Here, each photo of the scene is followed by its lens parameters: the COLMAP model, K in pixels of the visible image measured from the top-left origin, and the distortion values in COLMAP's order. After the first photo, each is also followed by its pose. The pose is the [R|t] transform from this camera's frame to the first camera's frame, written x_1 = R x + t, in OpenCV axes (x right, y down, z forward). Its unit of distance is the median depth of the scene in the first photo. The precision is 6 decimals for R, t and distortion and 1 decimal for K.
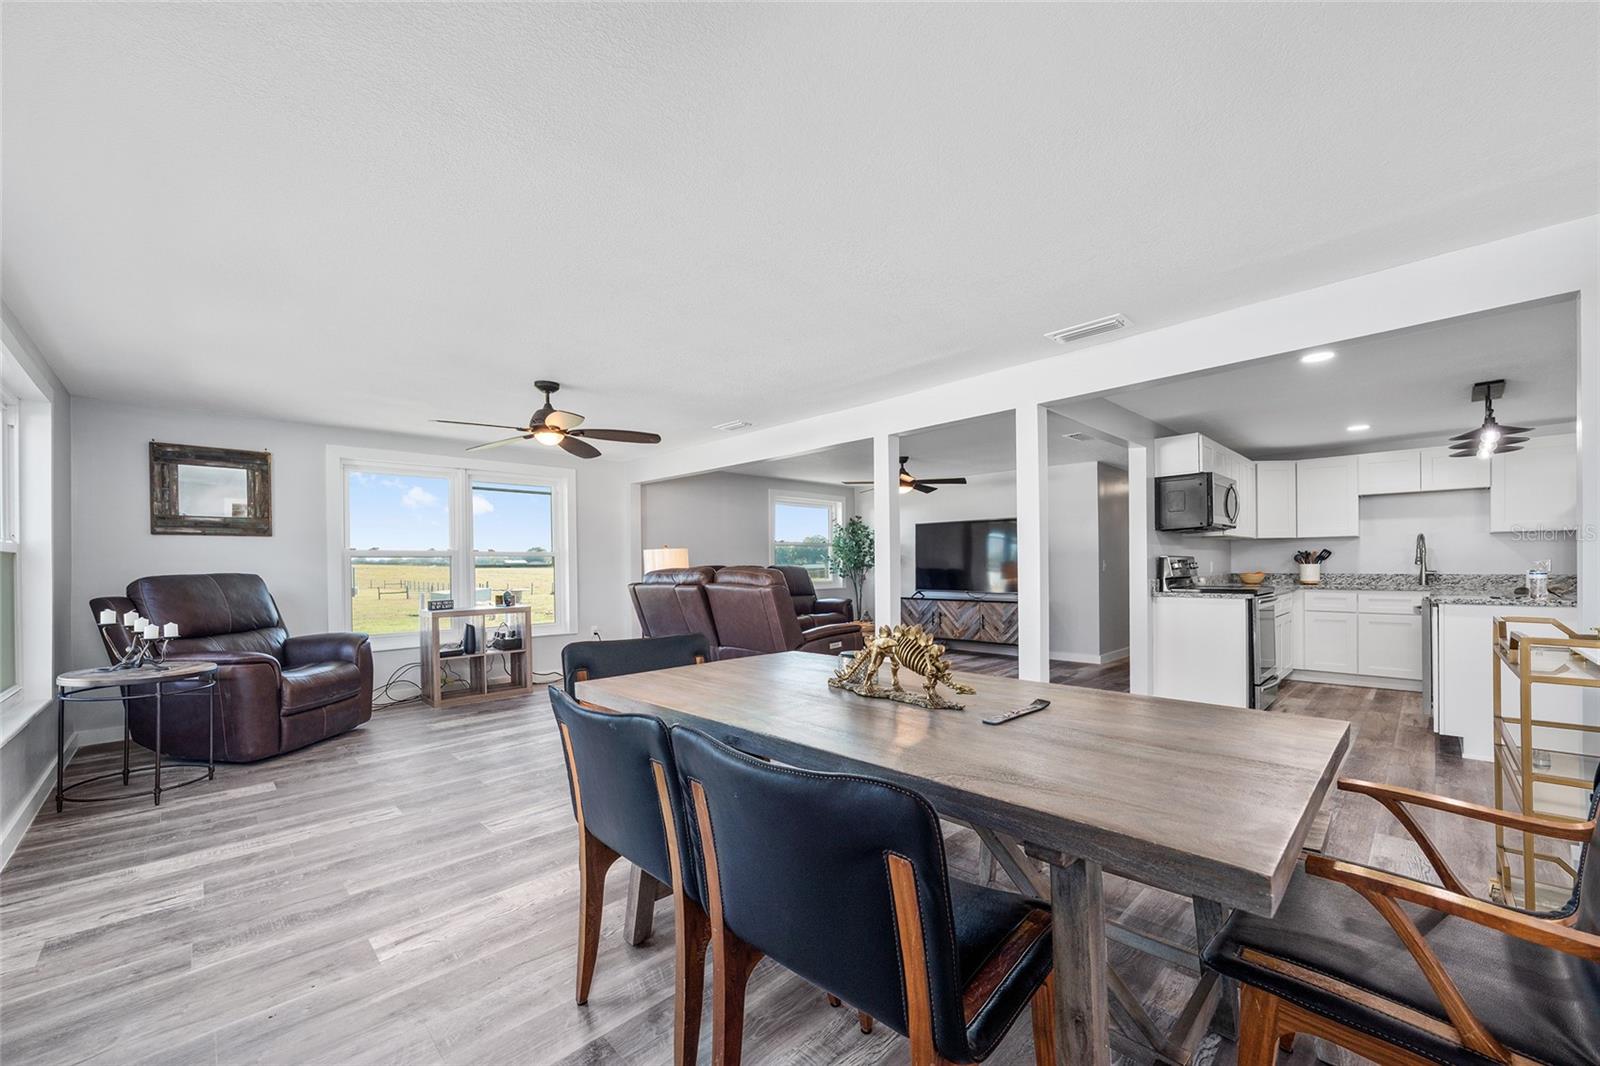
lens RADIAL K [[627.6, 0, 806.0], [0, 627.6, 564.2], [0, 0, 1]] dist [-0.001063, -0.000097]
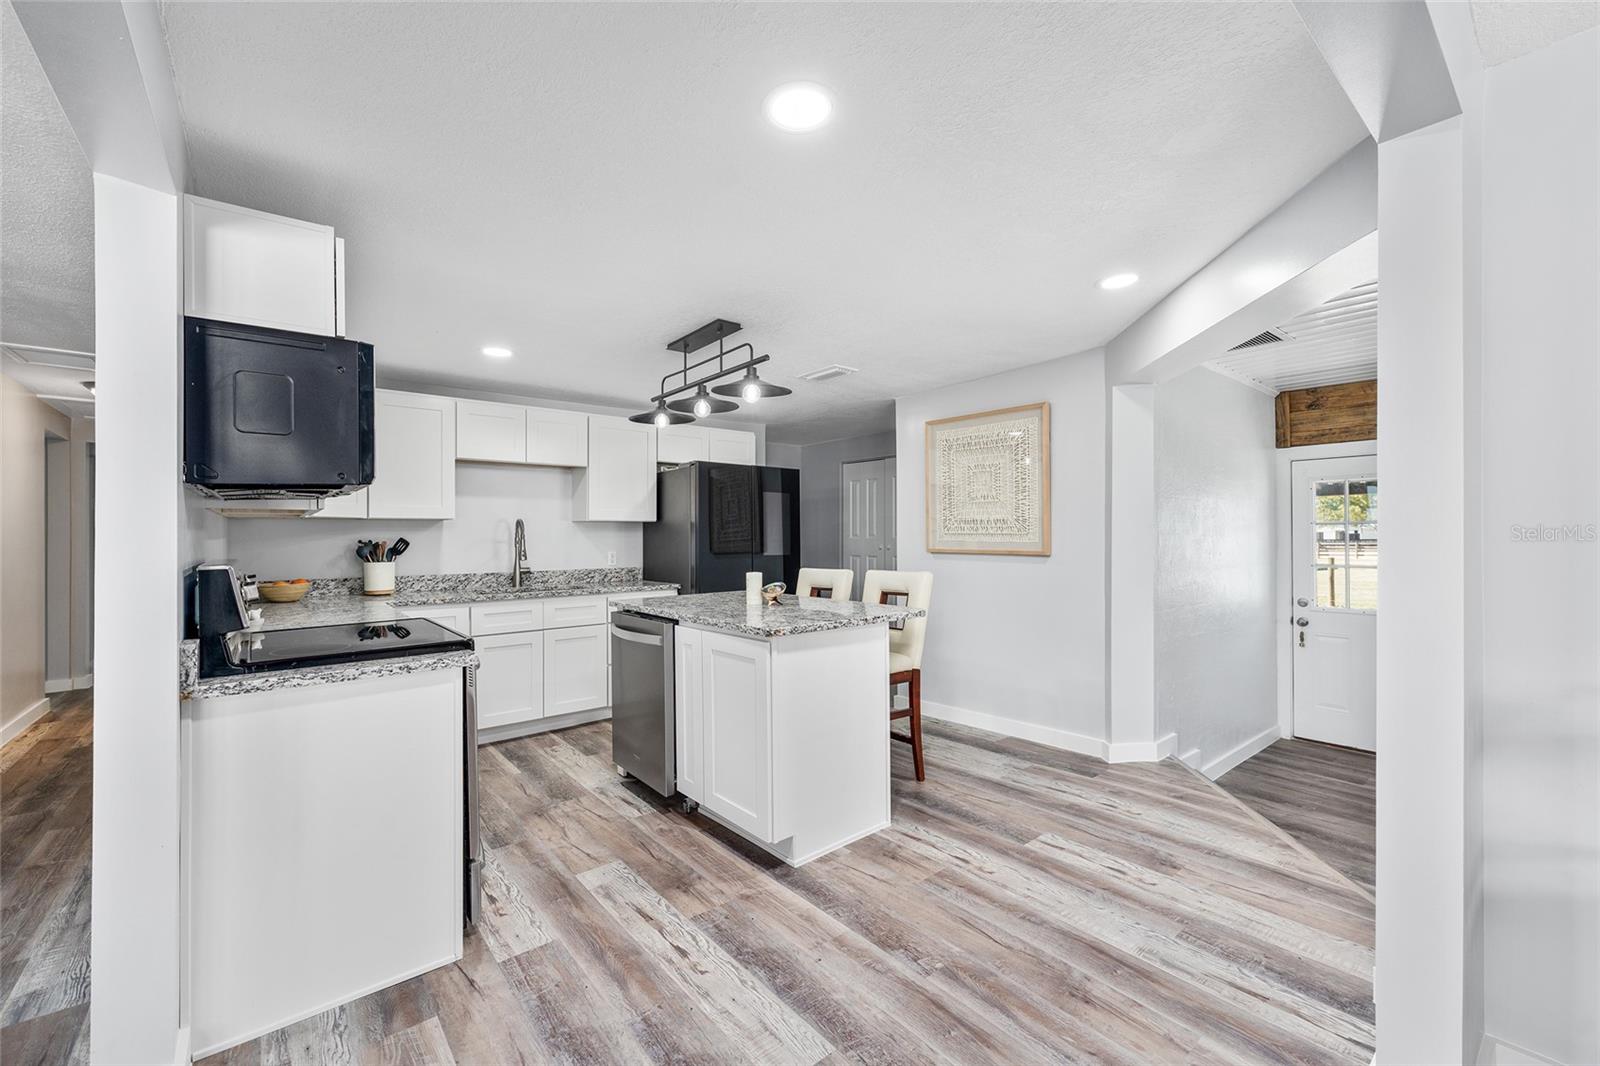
lens RADIAL K [[652.8, 0, 800.0], [0, 652.8, 533.0], [0, 0, 1]] dist [-0.000924, -0.000157]
pose [[0.100763, 0.008366, 0.994875, 0.212791], [0.007588, 0.999929, -0.009177, -0.020116], [-0.994882, 0.008473, 0.100692, 0.535491]]
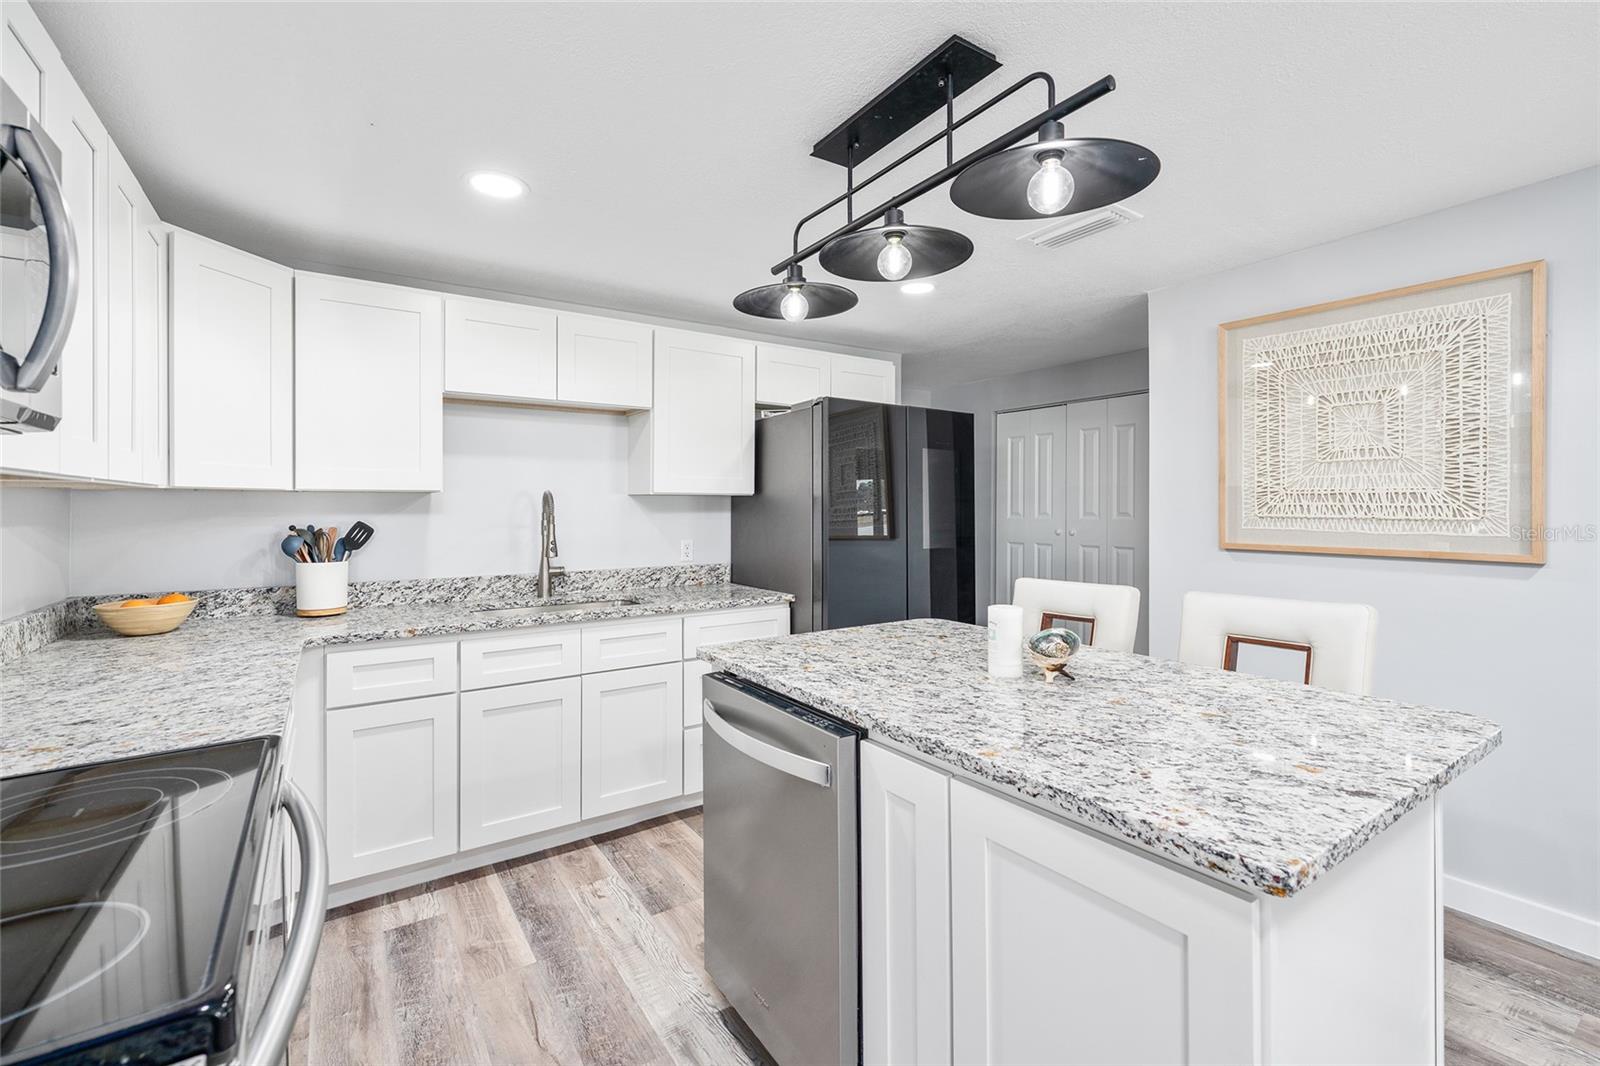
lens RADIAL K [[692.6, 0, 794.7], [0, 692.6, 507.9], [0, 0, 1]] dist [0.013033, 0.000114]
pose [[0.197773, 0.004981, 0.980235, 0.456794], [0.004356, 0.999973, -0.005960, -0.029348], [-0.980238, 0.005449, 0.197746, 0.650347]]
